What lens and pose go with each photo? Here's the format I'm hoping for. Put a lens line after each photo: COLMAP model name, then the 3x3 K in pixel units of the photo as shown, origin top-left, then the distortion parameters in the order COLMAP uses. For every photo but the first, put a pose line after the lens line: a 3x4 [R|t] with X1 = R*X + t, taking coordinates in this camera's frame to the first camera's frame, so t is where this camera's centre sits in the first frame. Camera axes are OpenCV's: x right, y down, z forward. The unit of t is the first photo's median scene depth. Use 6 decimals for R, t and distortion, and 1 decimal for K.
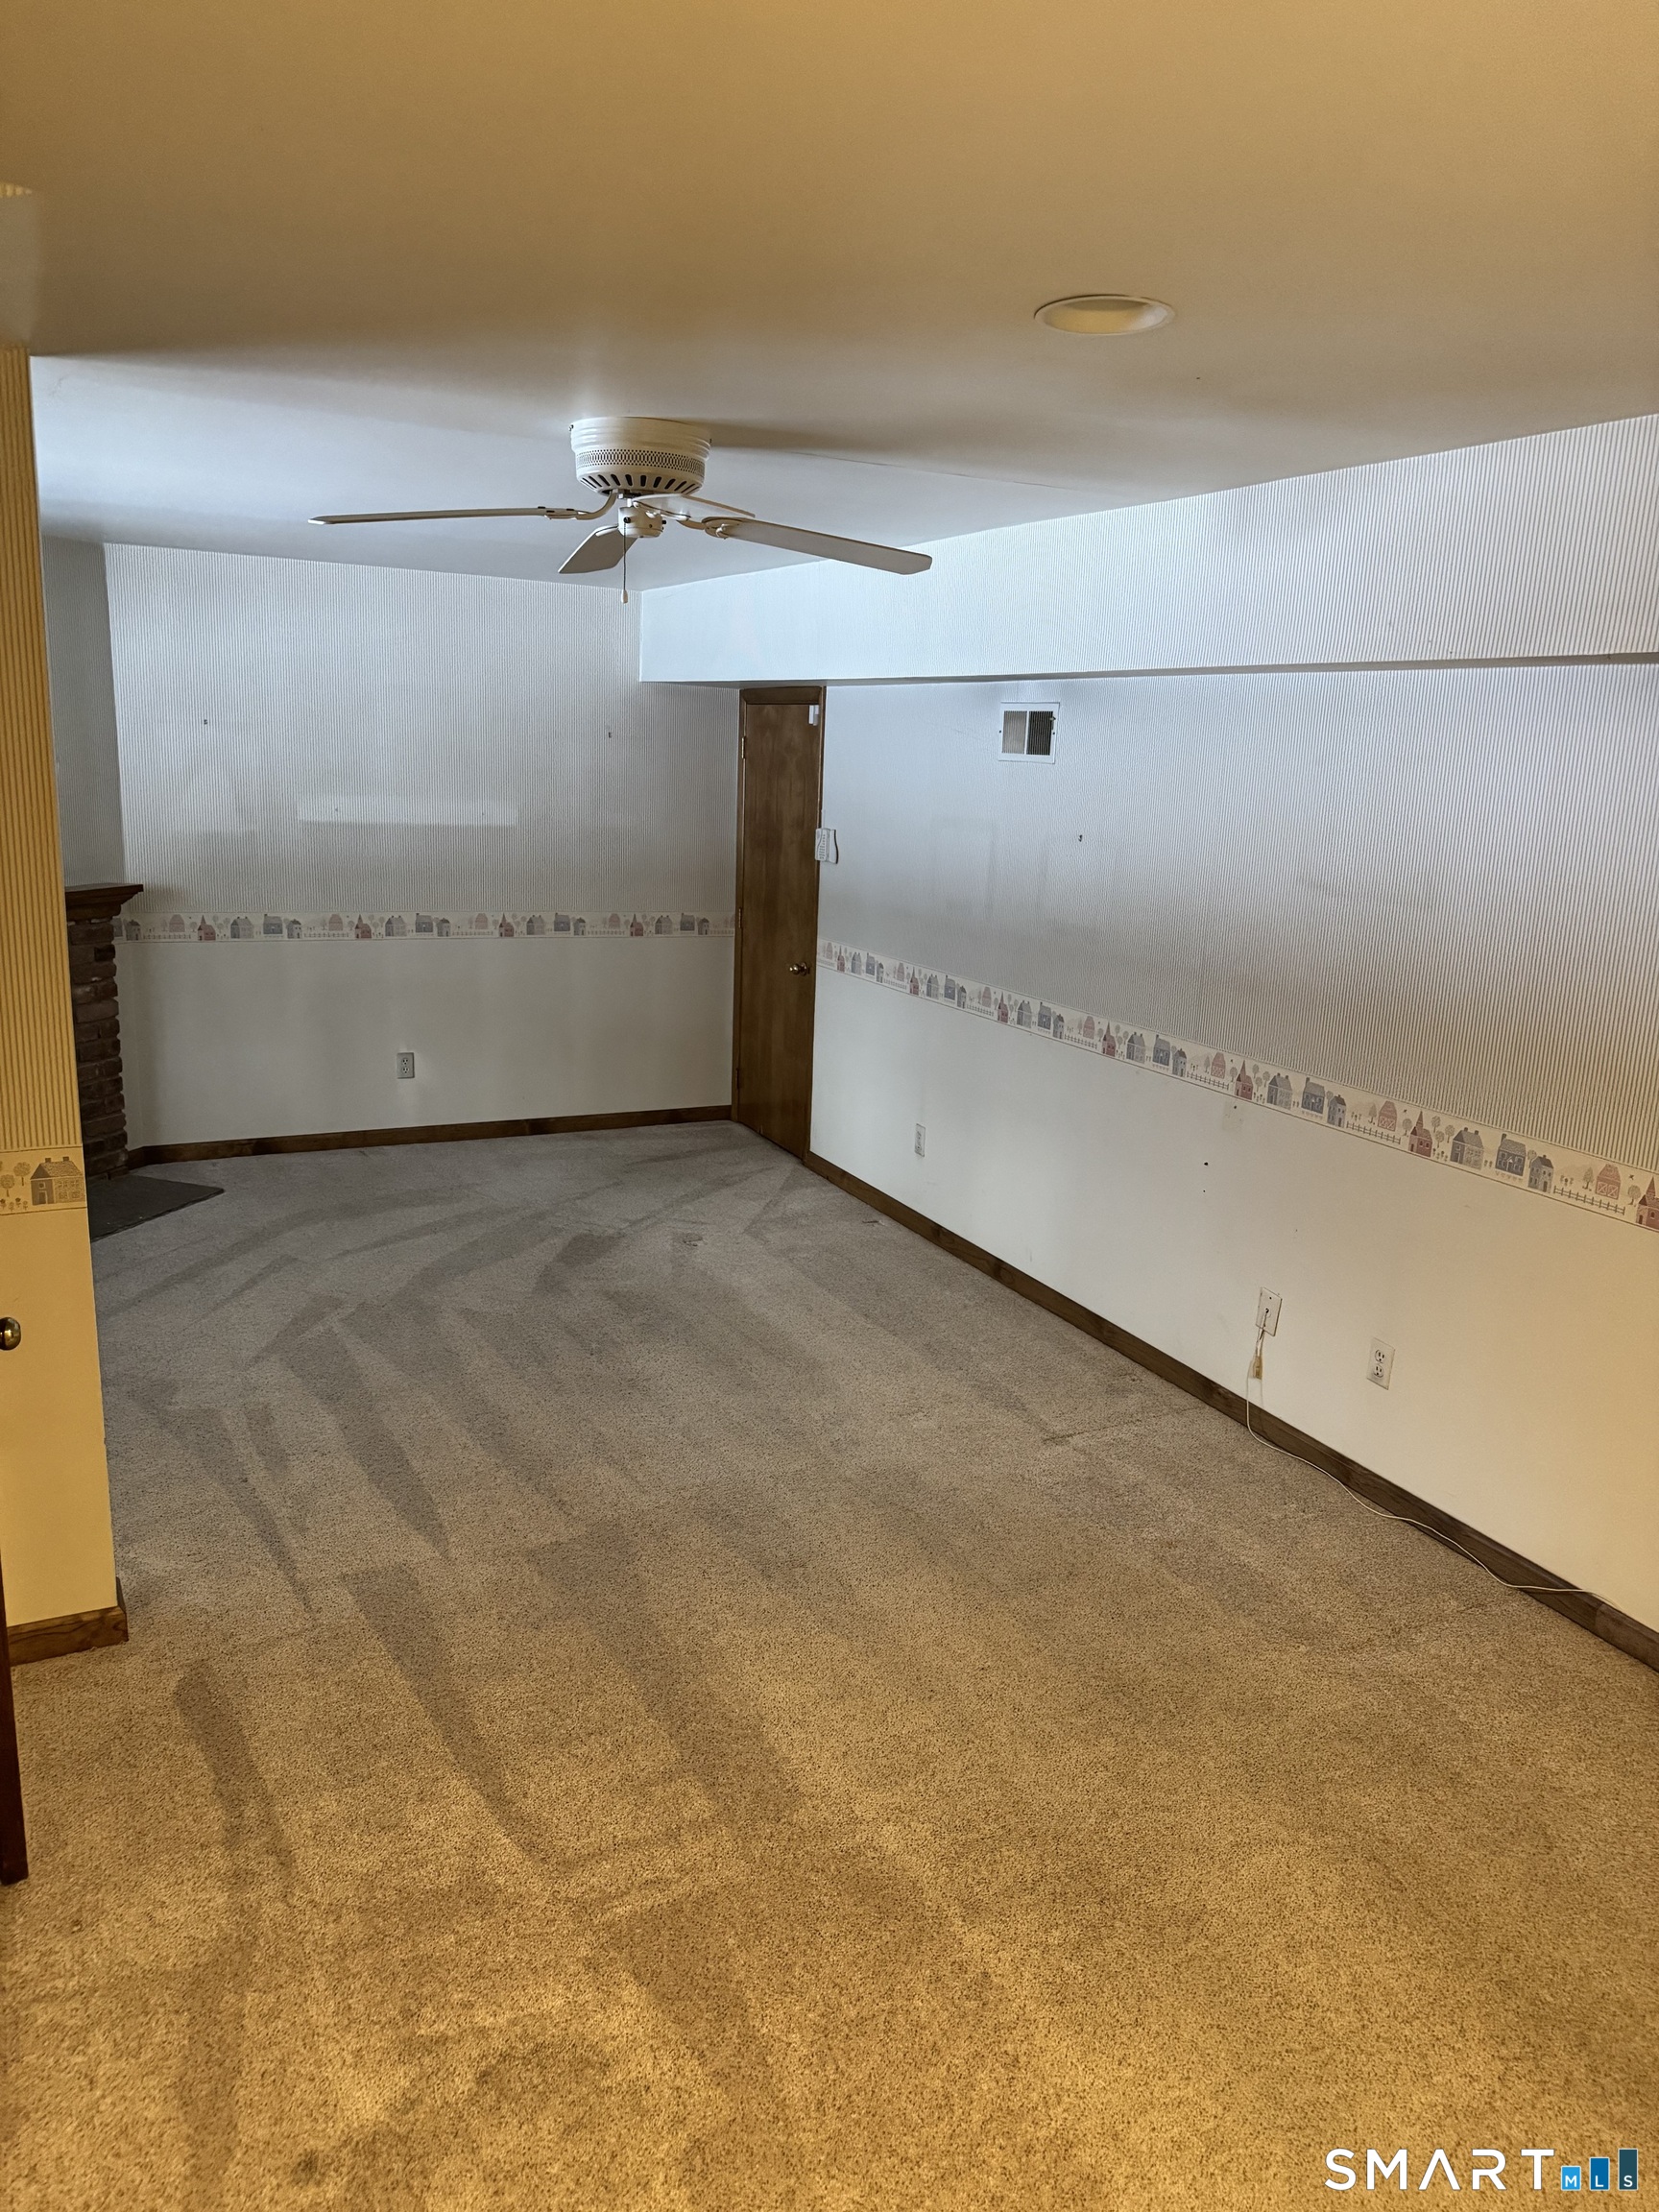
lens RADIAL K [[1552.3, 0, 829.5], [0, 1552.3, 1106.0], [0, 0, 1]] dist [0.140827, -0.241565]
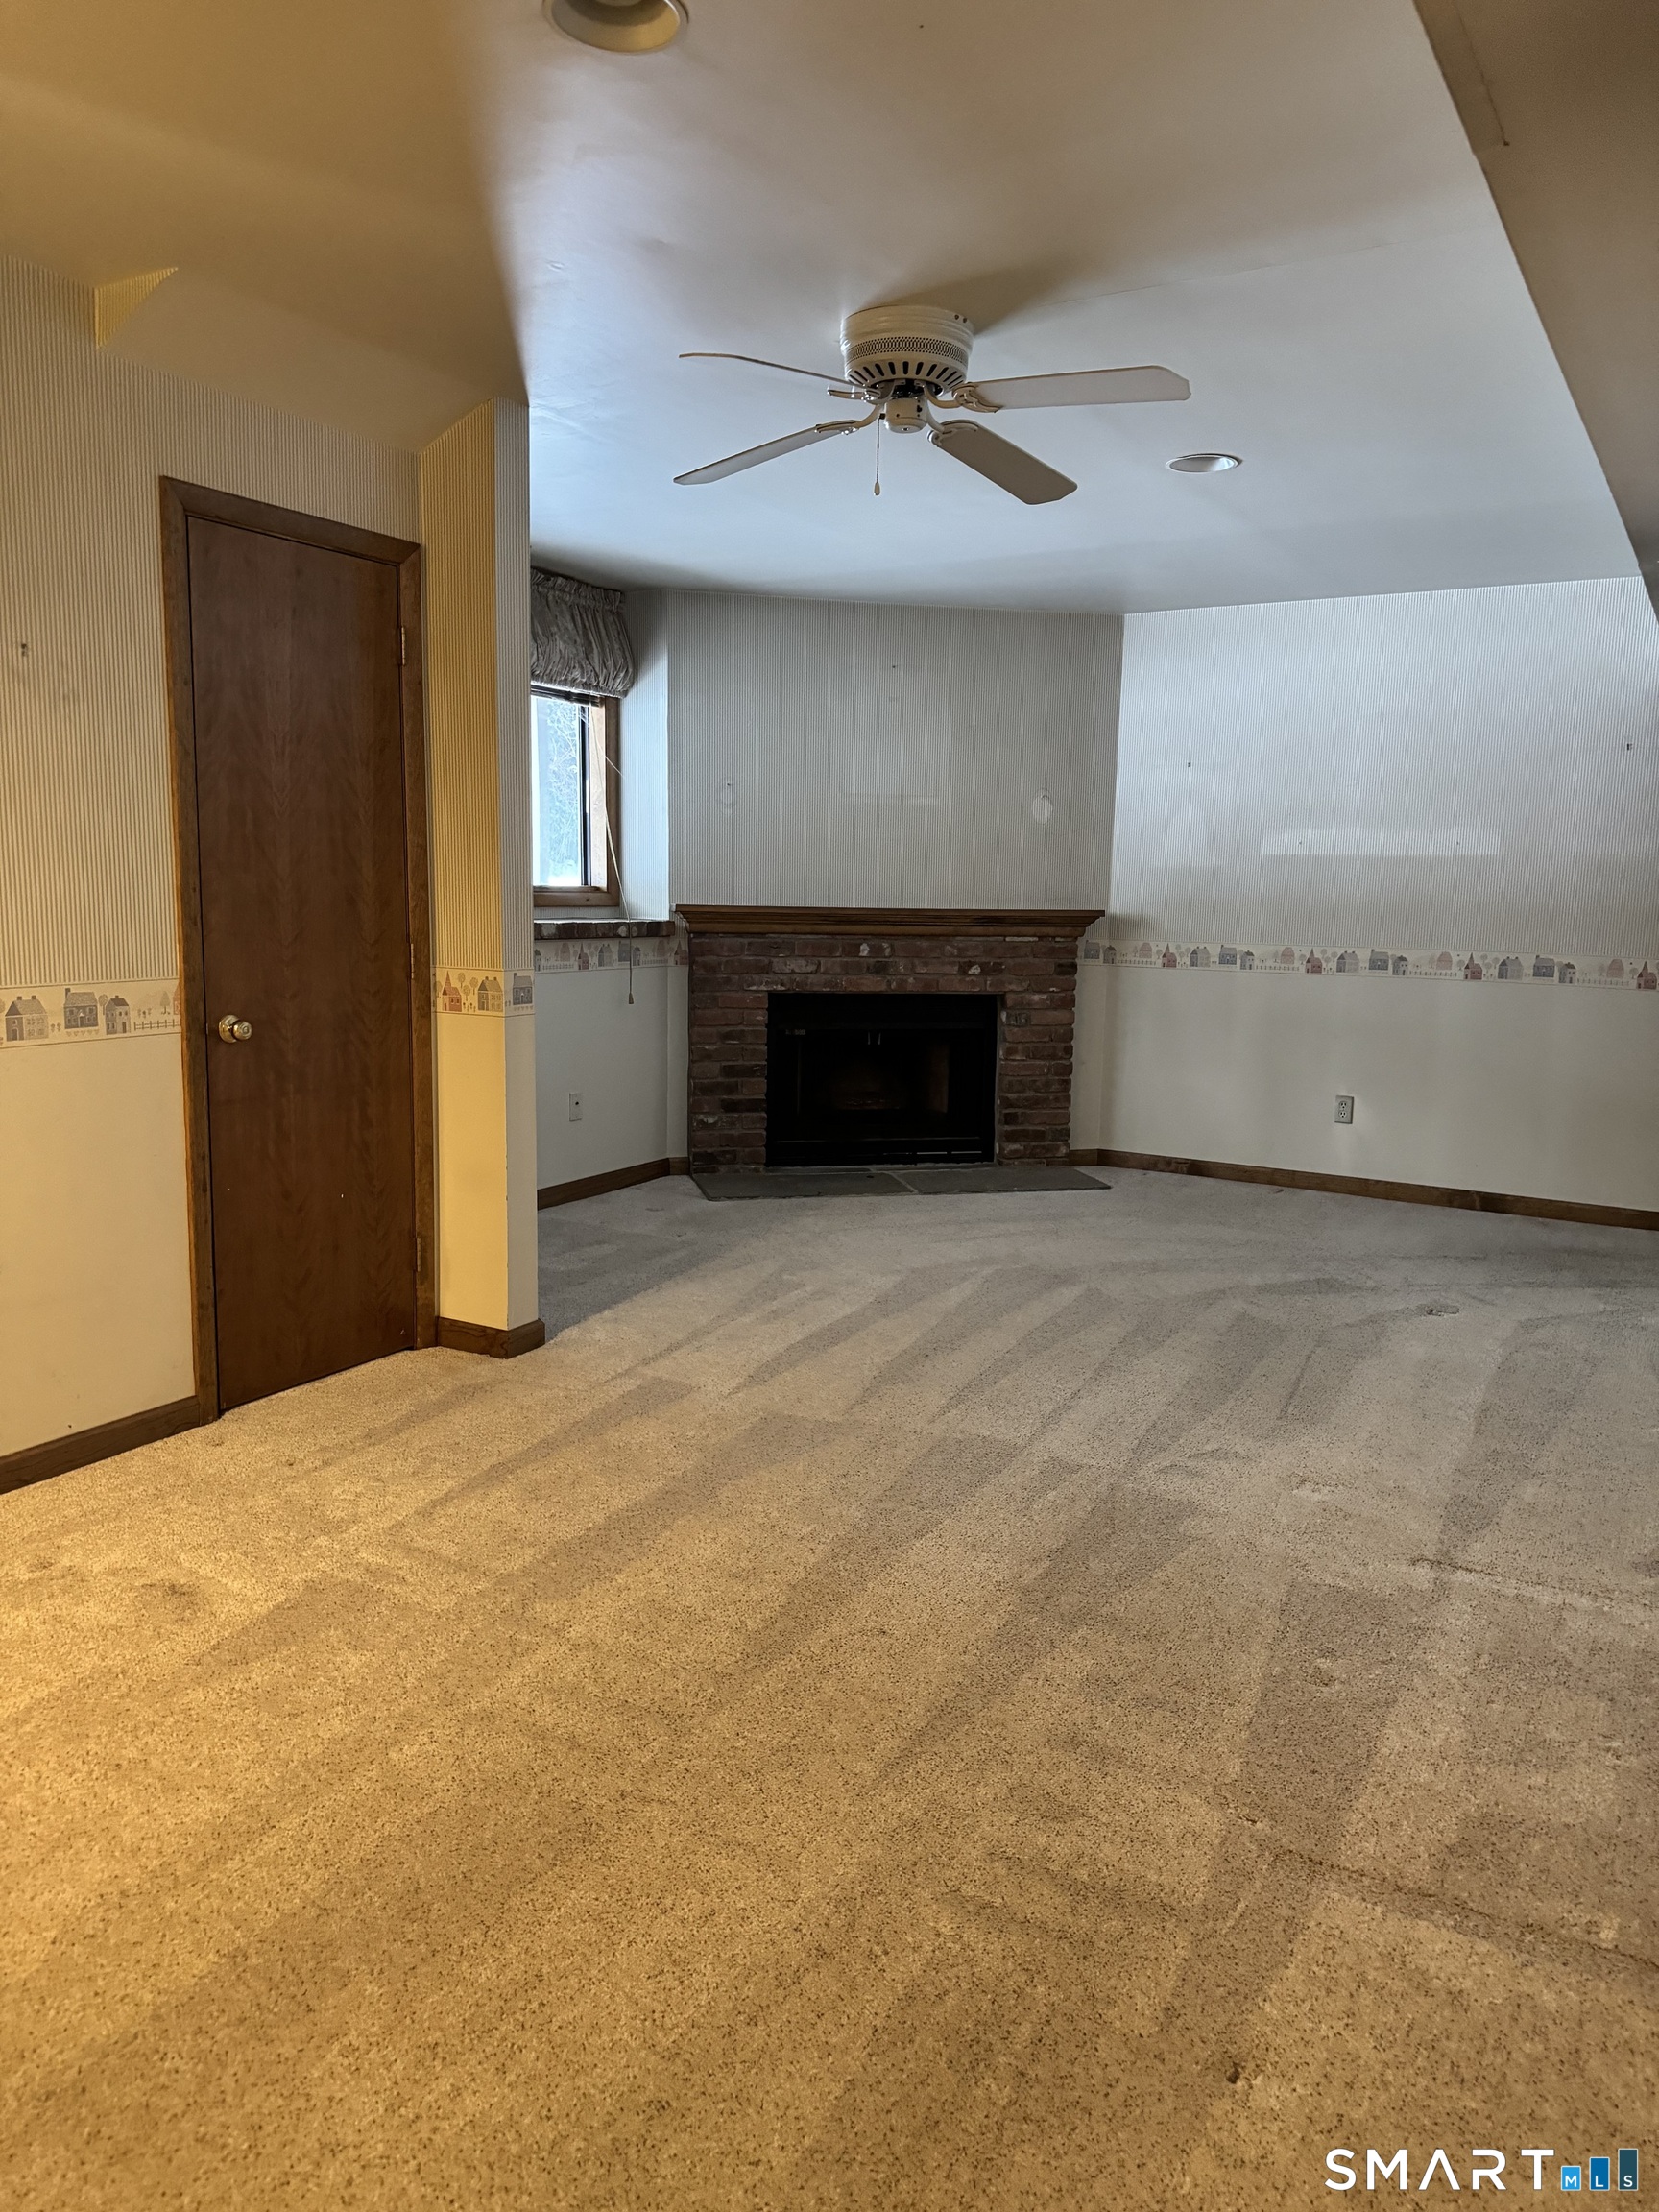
lens RADIAL K [[1552.3, 0, 829.5], [0, 1552.3, 1106.0], [0, 0, 1]] dist [0.140827, -0.241565]
pose [[0.526704, 0.086756, -0.845610, 0.413796], [-0.191704, 0.981274, -0.018732, 0.055494], [0.828150, 0.171973, 0.533473, 0.260013]]
